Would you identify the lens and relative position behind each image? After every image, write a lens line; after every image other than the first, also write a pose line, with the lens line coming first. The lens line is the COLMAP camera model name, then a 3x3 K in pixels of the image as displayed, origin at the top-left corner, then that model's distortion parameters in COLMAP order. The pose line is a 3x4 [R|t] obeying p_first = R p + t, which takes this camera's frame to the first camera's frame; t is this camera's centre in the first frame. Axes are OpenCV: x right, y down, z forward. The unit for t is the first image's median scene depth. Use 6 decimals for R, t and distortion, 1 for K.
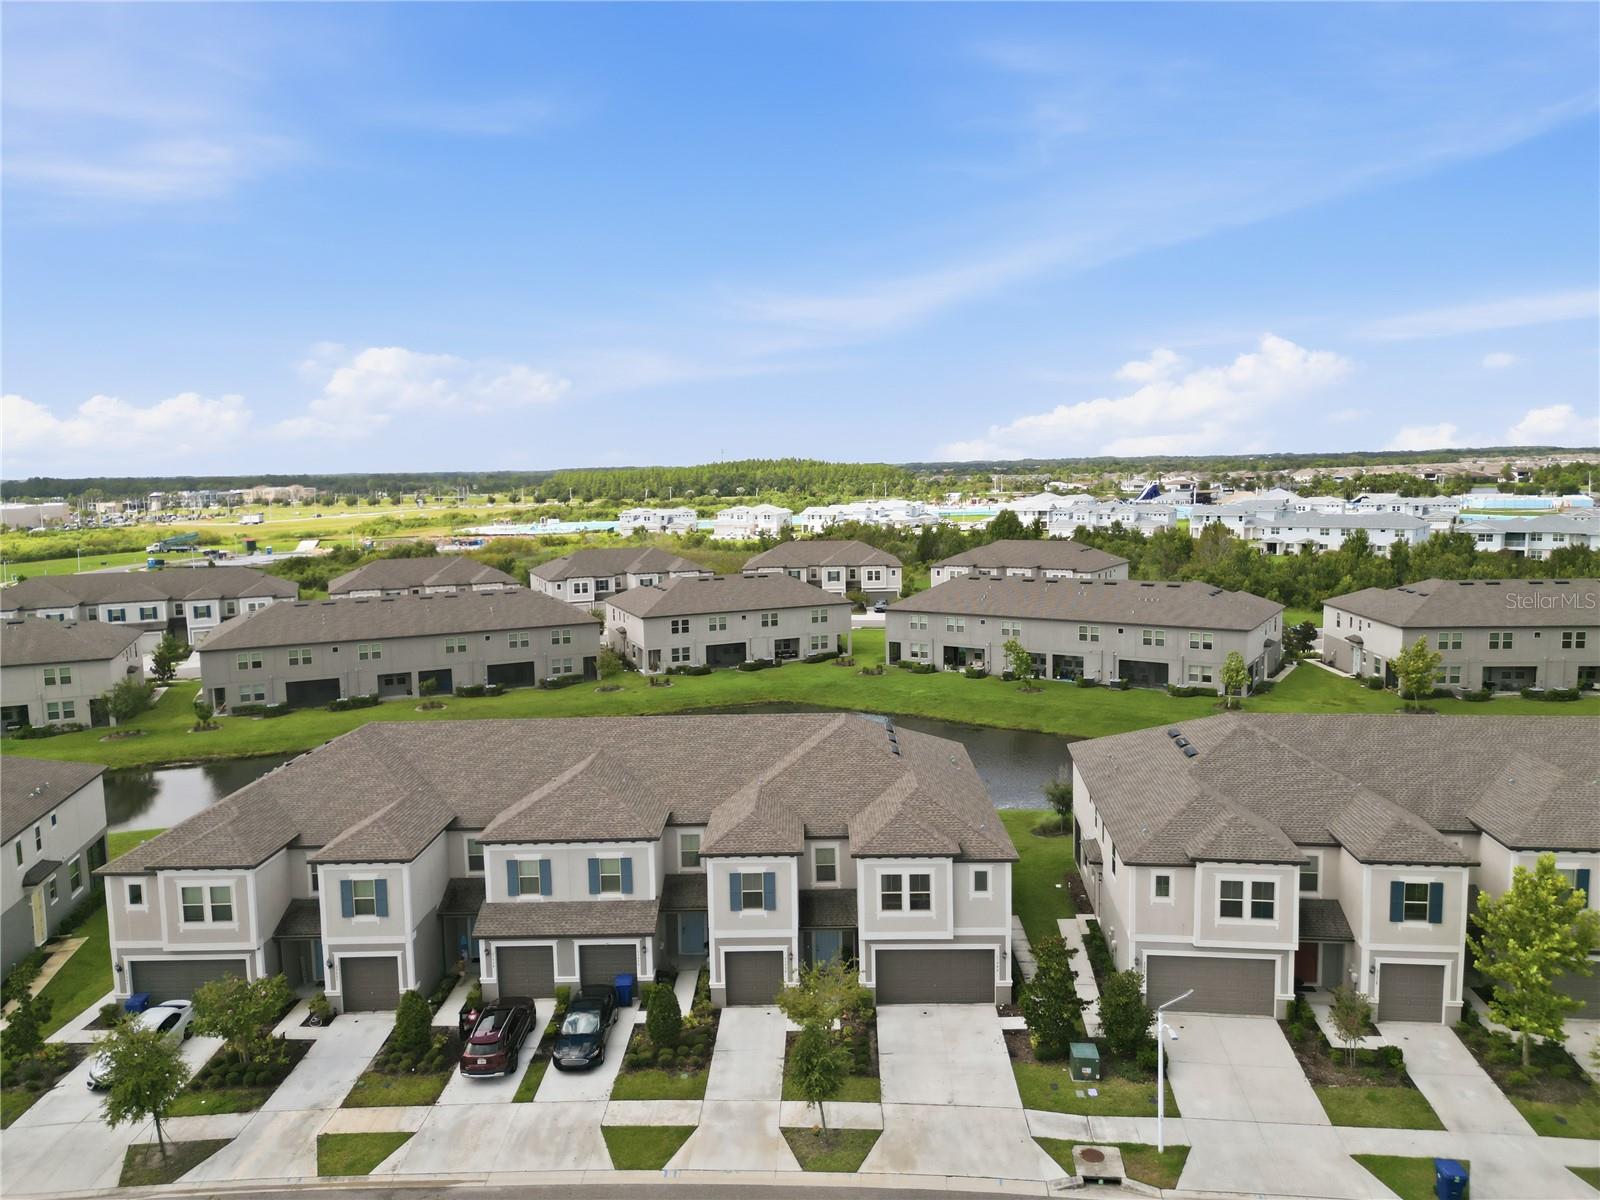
lens RADIAL K [[1121.7, 0, 797.1], [0, 1121.7, 589.2], [0, 0, 1]] dist [0.084317, -0.079757]
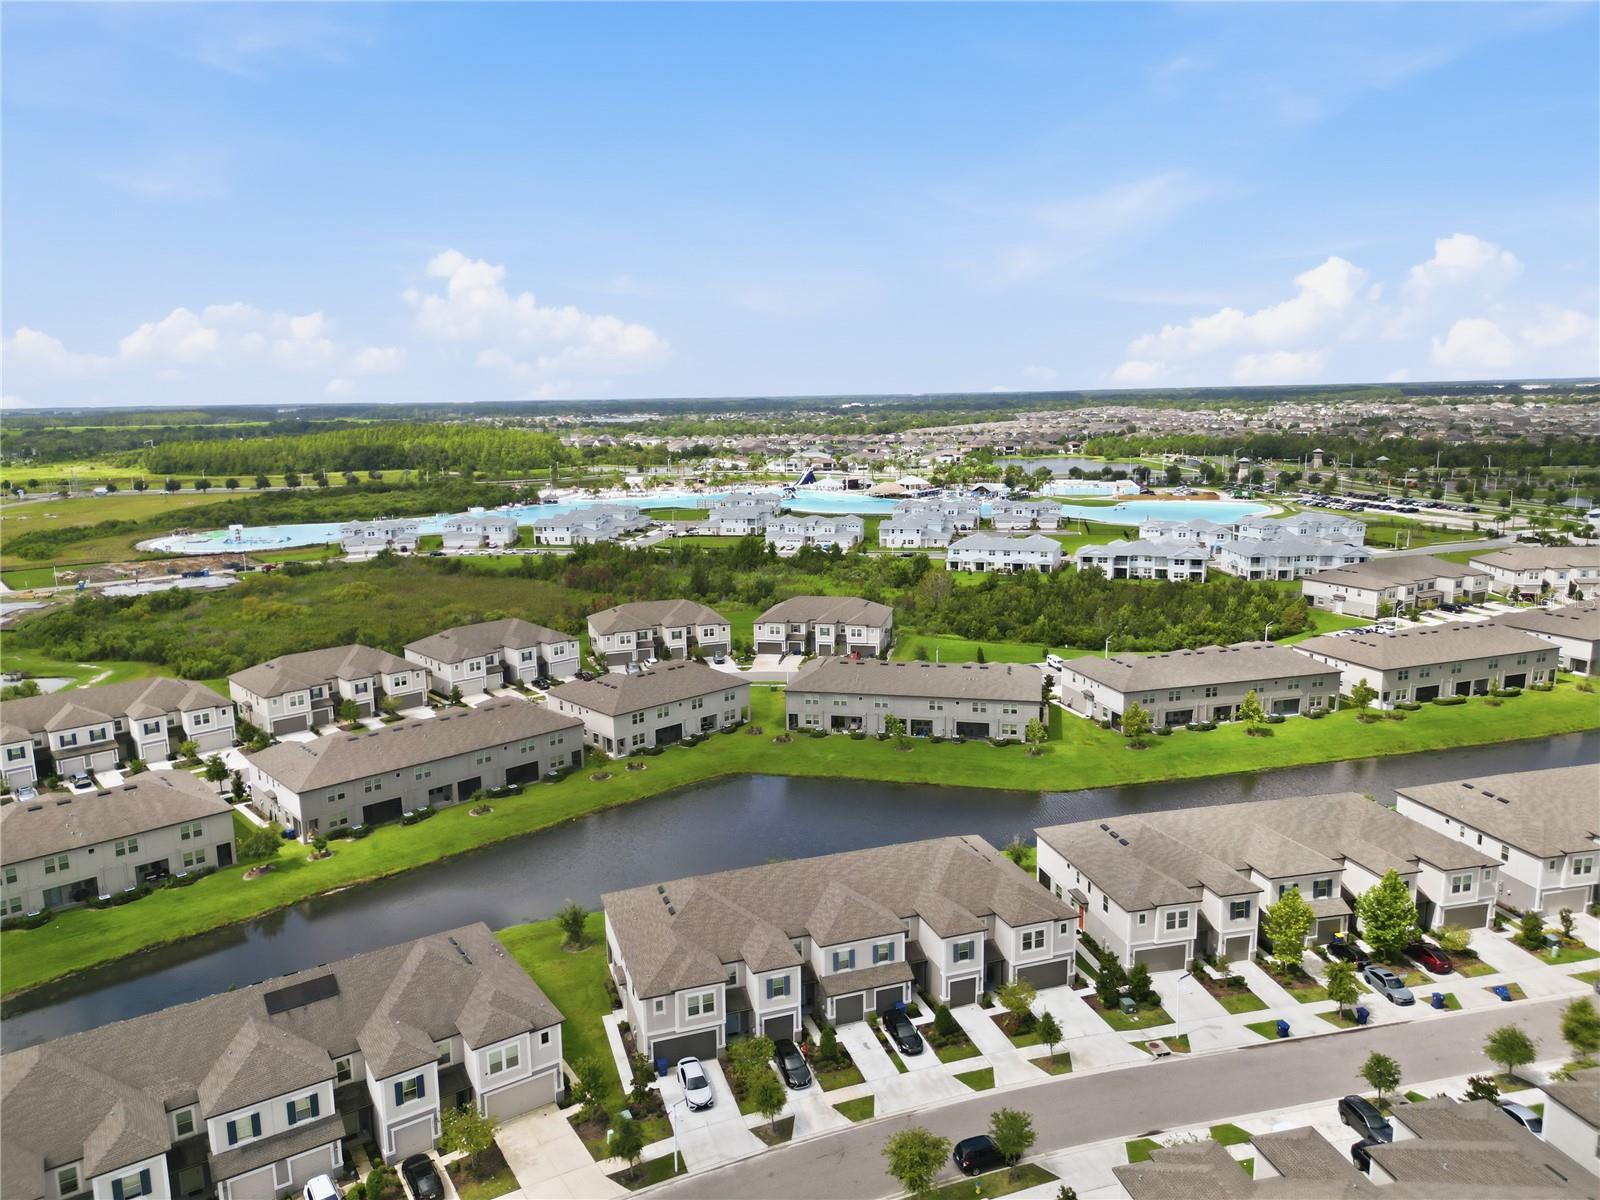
lens RADIAL K [[1121.7, 0, 797.1], [0, 1121.7, 609.1], [0, 0, 1]] dist [0.084317, -0.079757]
pose [[0.939500, -0.063708, 0.336572, -0.410968], [0.037690, 0.995813, 0.083283, -0.221406], [-0.340469, -0.065559, 0.937968, -0.318578]]
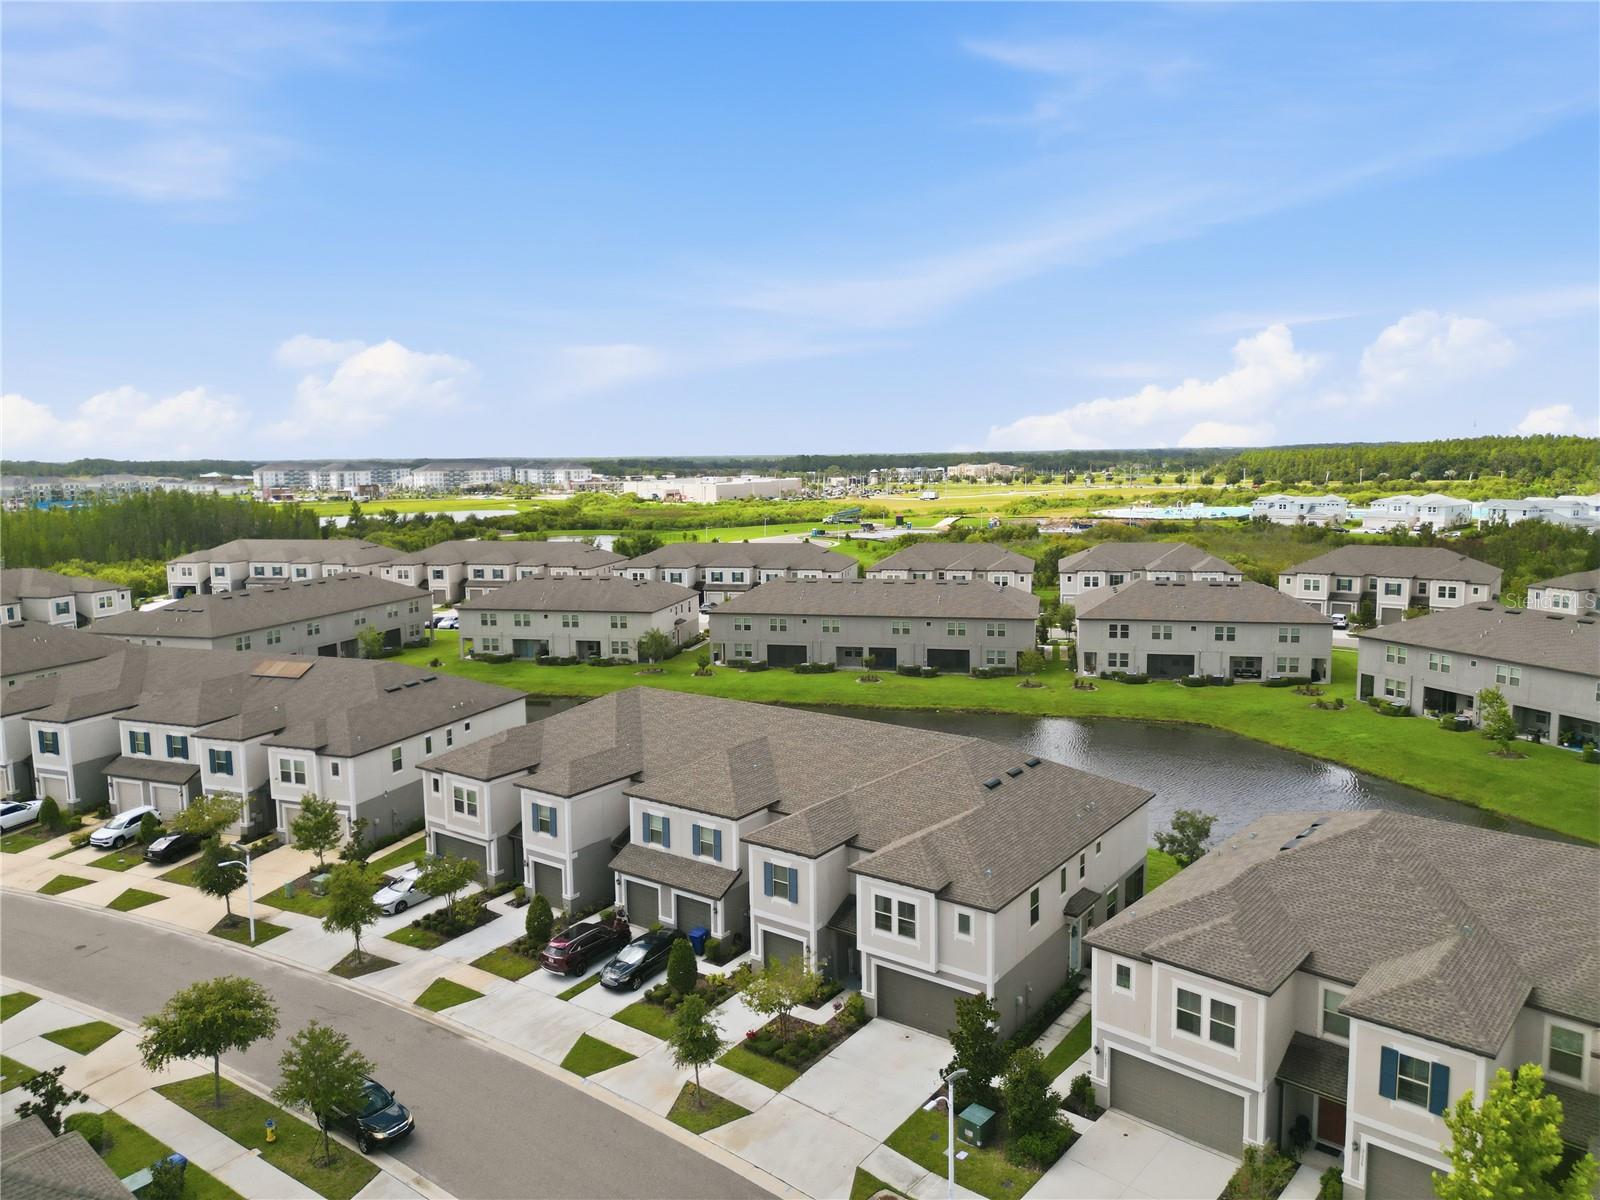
lens RADIAL K [[1121.7, 0, 794.8], [0, 1121.7, 584.9], [0, 0, 1]] dist [0.084317, -0.079757]
pose [[0.817195, 0.075981, -0.571332, 0.251985], [-0.065909, 0.997089, 0.038330, -0.029043], [0.572581, 0.006333, 0.819824, 0.041293]]
